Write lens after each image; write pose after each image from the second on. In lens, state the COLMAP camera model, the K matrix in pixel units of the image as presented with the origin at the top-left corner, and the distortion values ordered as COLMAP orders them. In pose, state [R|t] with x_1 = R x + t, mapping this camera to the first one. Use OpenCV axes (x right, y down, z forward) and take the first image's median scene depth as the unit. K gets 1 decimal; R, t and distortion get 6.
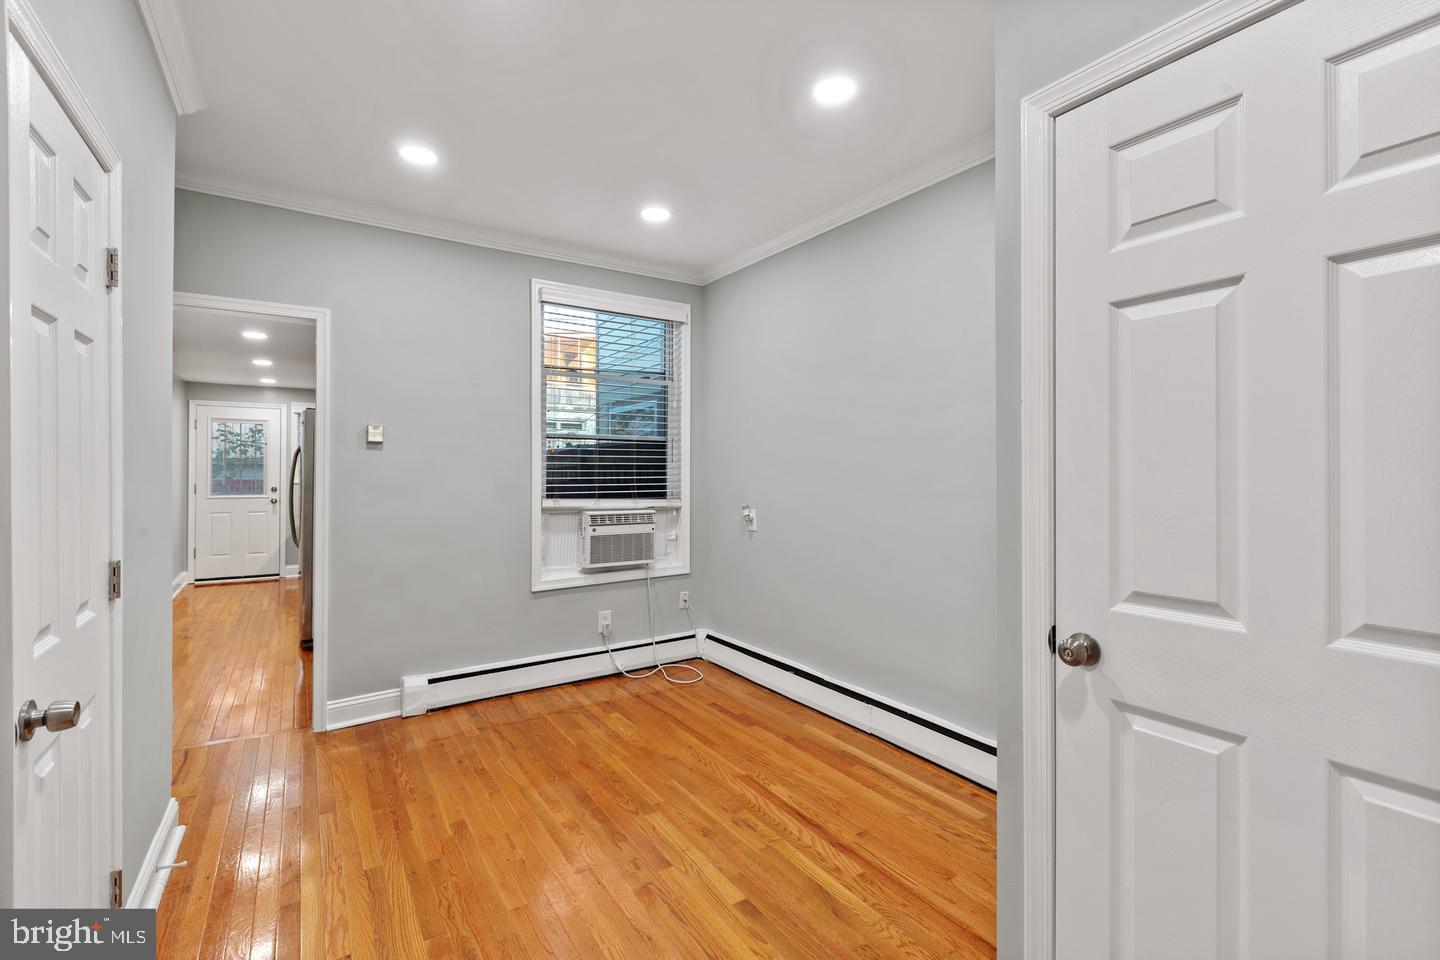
lens RADIAL K [[639.3, 0, 720.4], [0, 639.3, 468.5], [0, 0, 1]] dist [-0.000177, -0.000047]
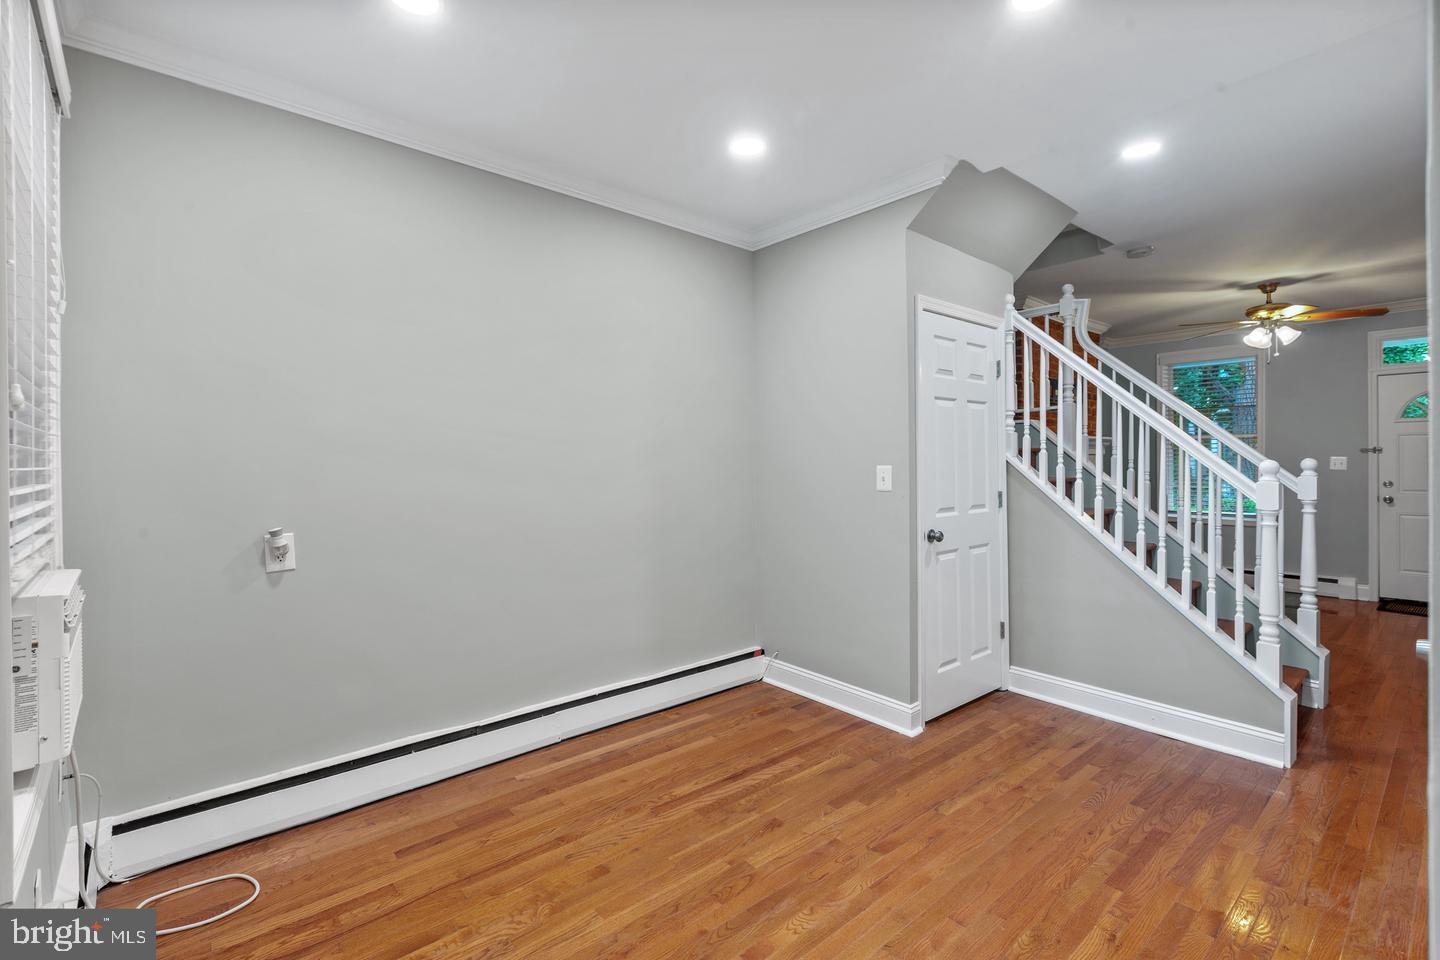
lens RADIAL K [[644.5, 0, 703.0], [0, 644.5, 455.9], [0, 0, 1]] dist [-0.000946, -0.000418]
pose [[-0.112222, 0.009529, 0.993637, -0.912731], [0.002479, 0.999954, -0.009309, -0.000647], [-0.993680, 0.001419, -0.112241, 1.095455]]
